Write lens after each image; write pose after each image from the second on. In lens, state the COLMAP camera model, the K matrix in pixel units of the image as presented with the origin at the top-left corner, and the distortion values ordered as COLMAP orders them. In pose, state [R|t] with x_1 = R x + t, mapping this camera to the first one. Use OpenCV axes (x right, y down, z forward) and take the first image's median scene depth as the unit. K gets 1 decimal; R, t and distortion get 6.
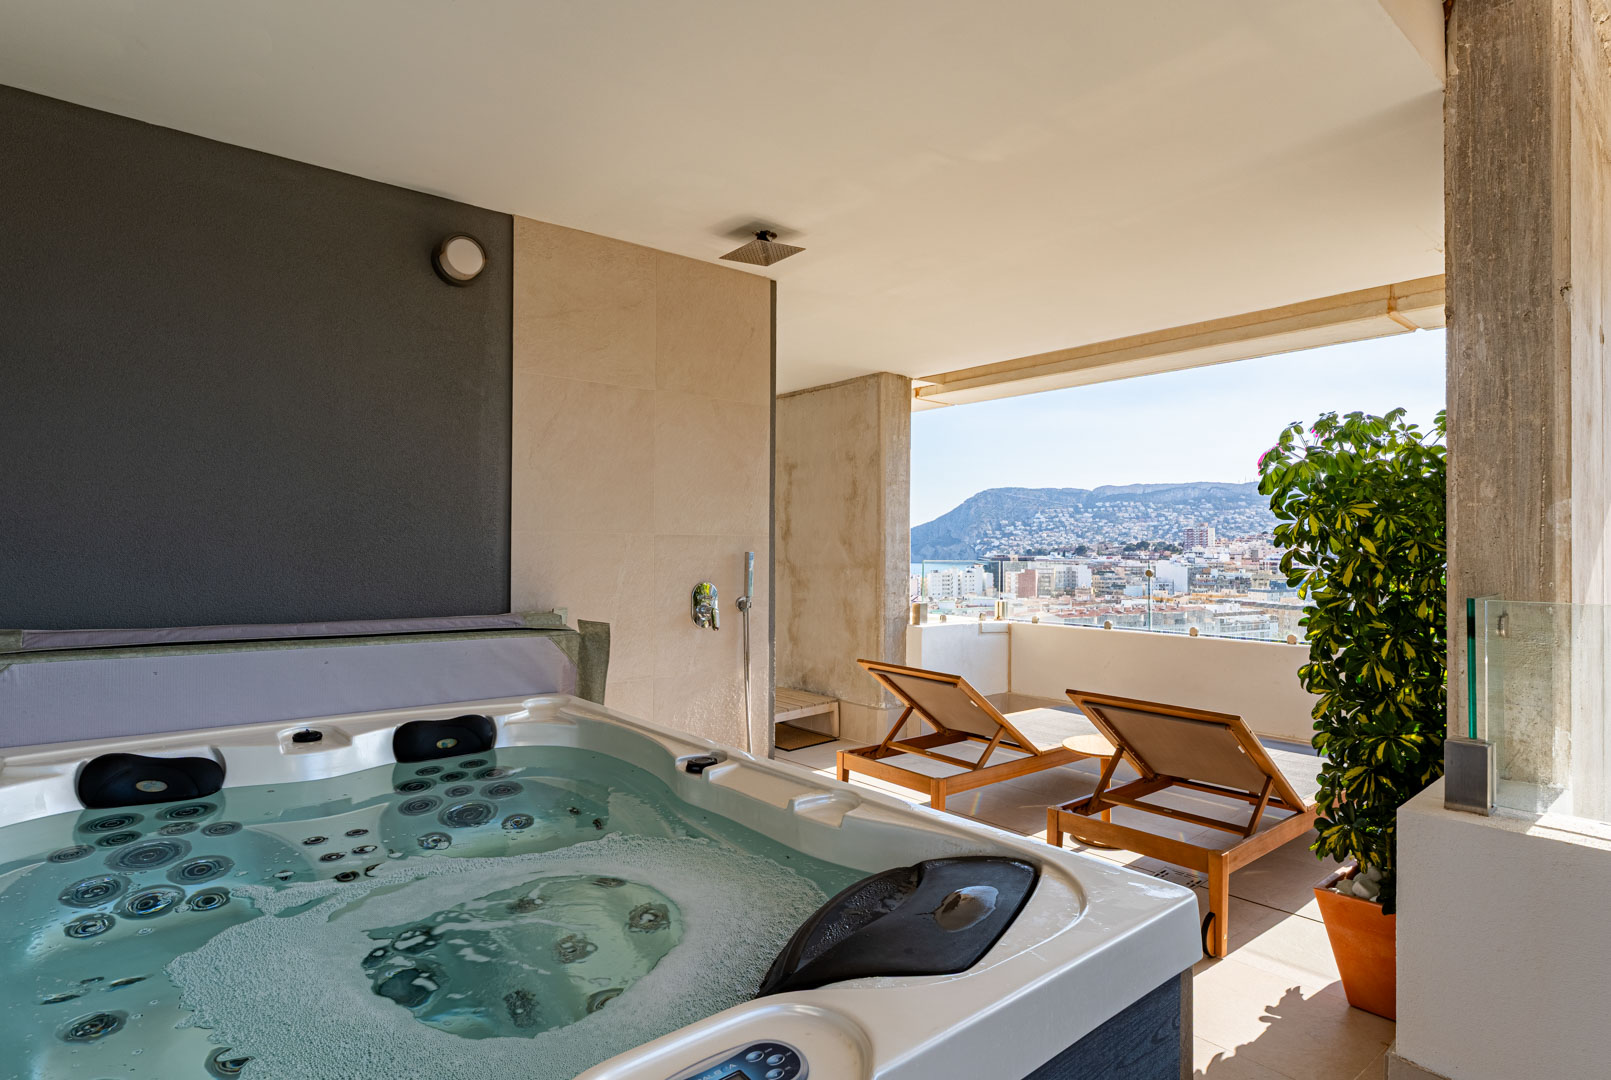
lens RADIAL K [[858.8, 0, 825.3], [0, 858.8, 544.1], [0, 0, 1]] dist [-0.002688, 0.002787]
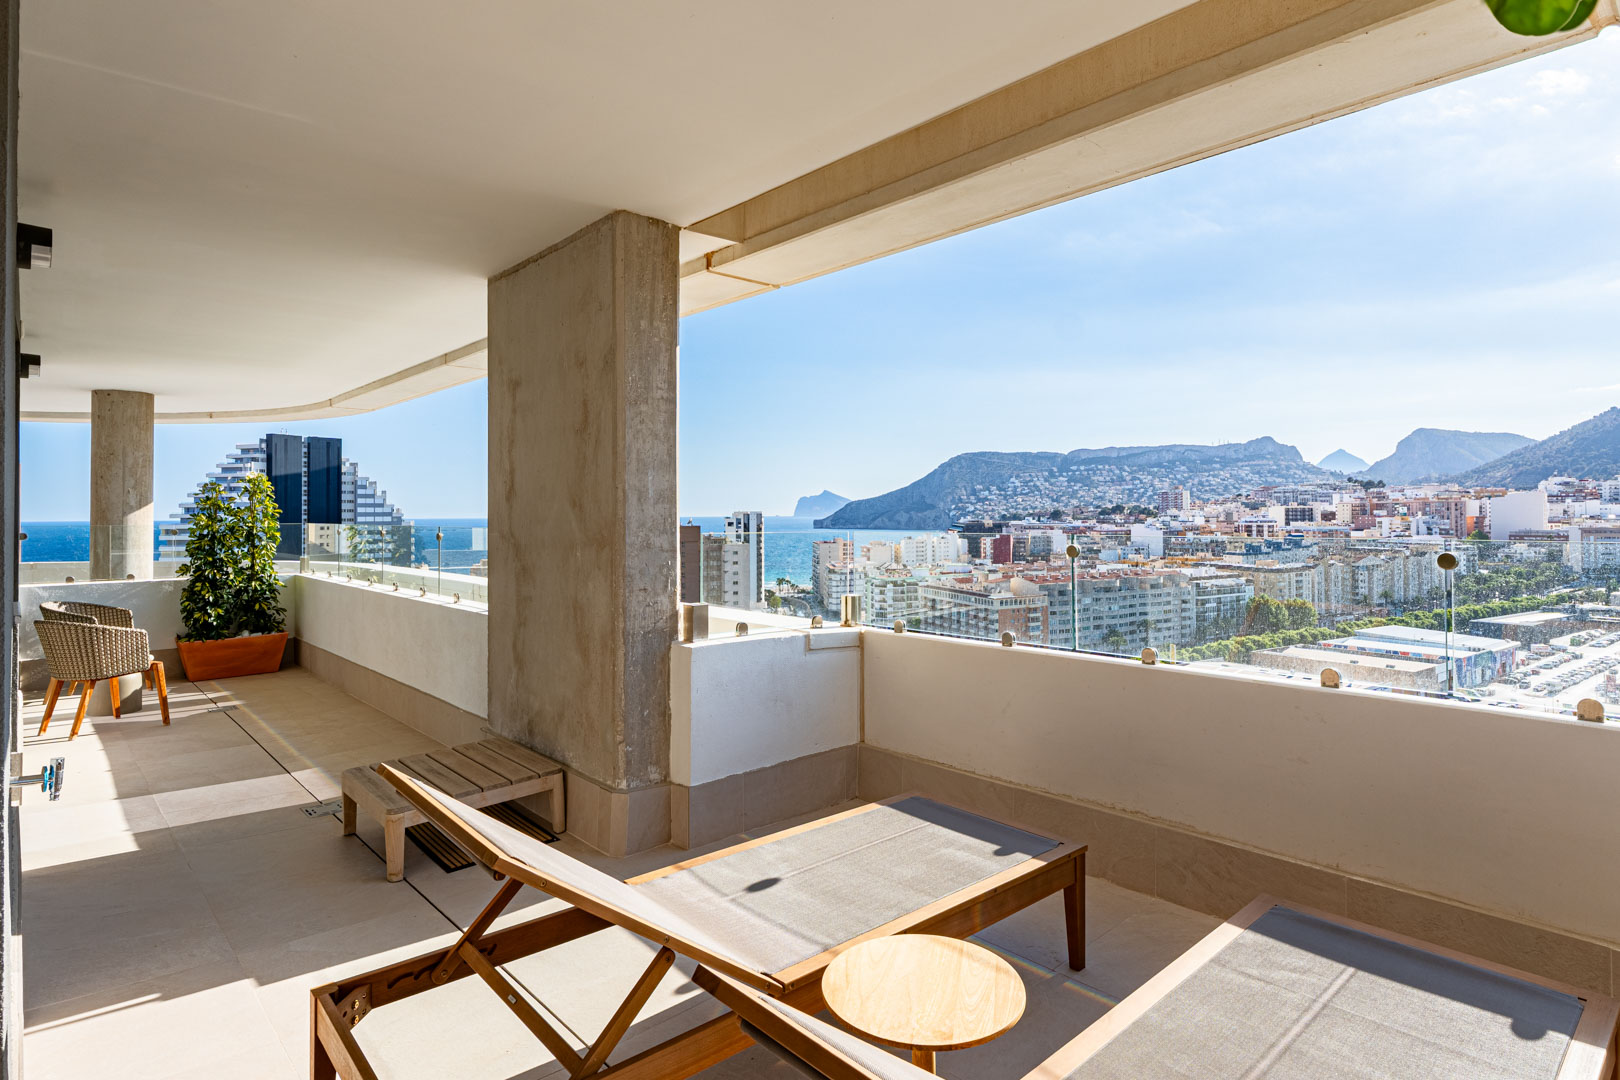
lens RADIAL K [[896.3, 0, 813.9], [0, 896.3, 508.1], [0, 0, 1]] dist [0.003359, 0.001136]
pose [[0.999512, -0.011031, 0.029213, 0.373333], [0.011135, 0.999932, -0.003410, 0.010521], [-0.029173, 0.003733, 0.999567, 0.810524]]
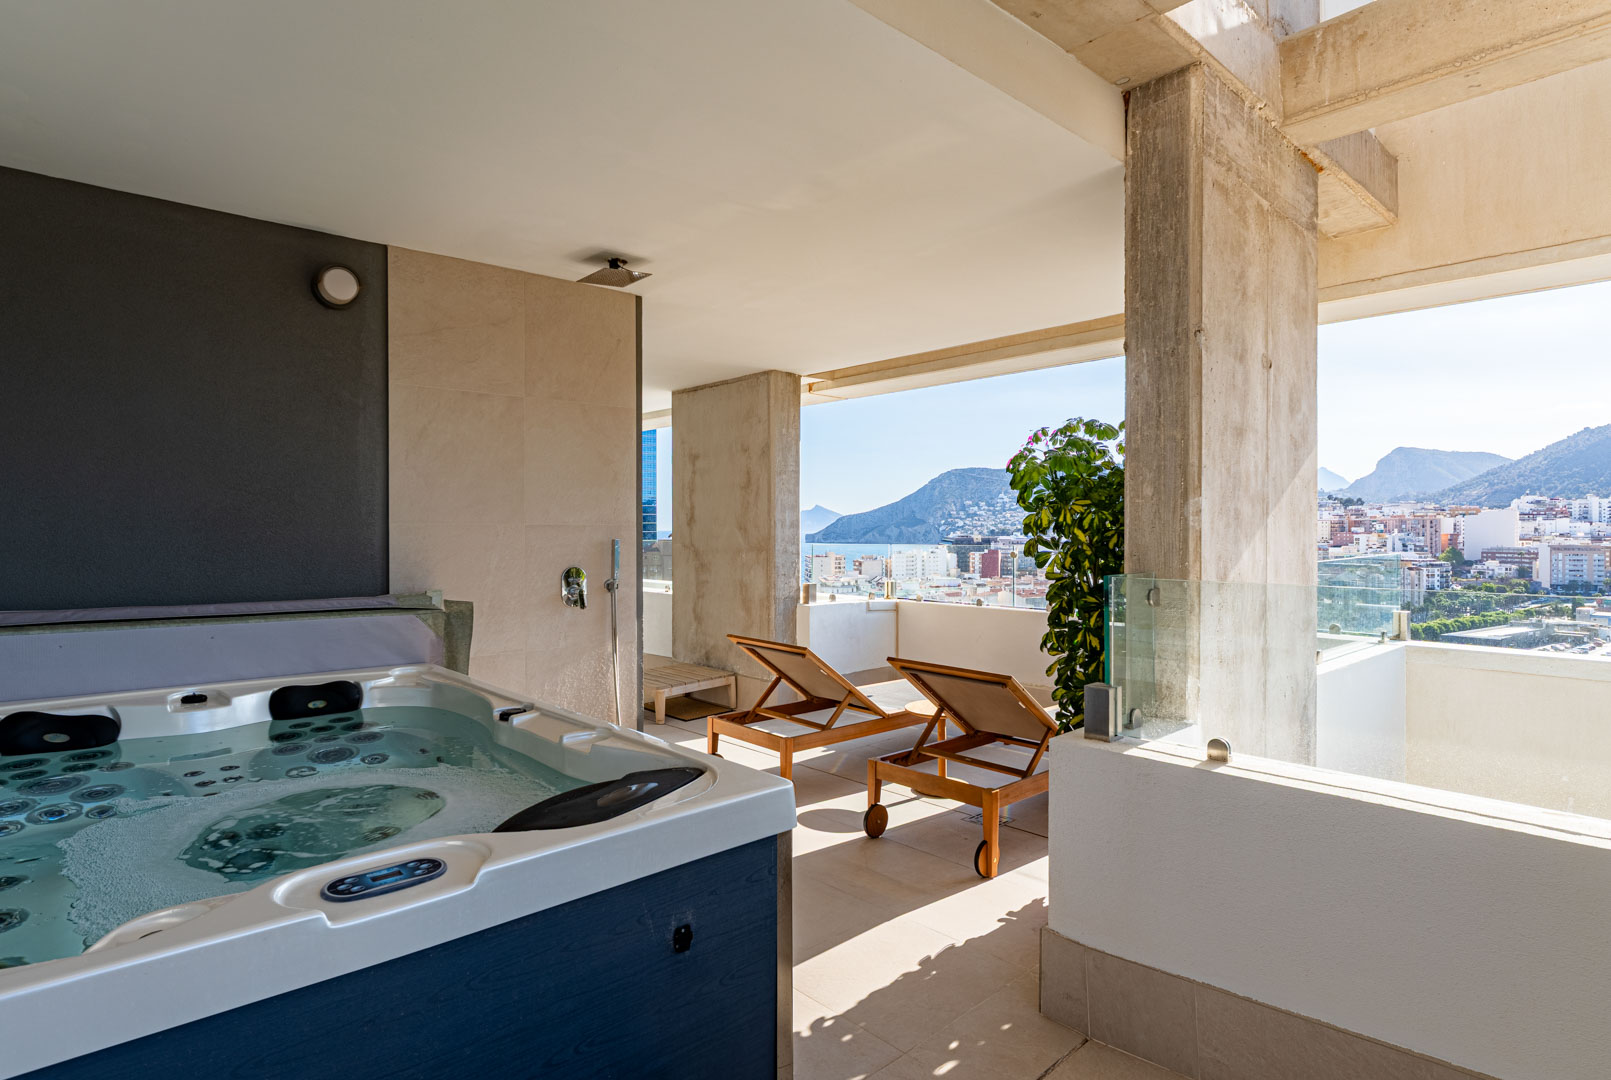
lens RADIAL K [[858.8, 0, 814.9], [0, 858.8, 540.3], [0, 0, 1]] dist [-0.002688, 0.002787]
pose [[0.999371, -0.006496, 0.034854, 0.170305], [0.005910, 0.999840, 0.016894, -0.009322], [-0.034958, -0.016678, 0.999250, -0.172049]]
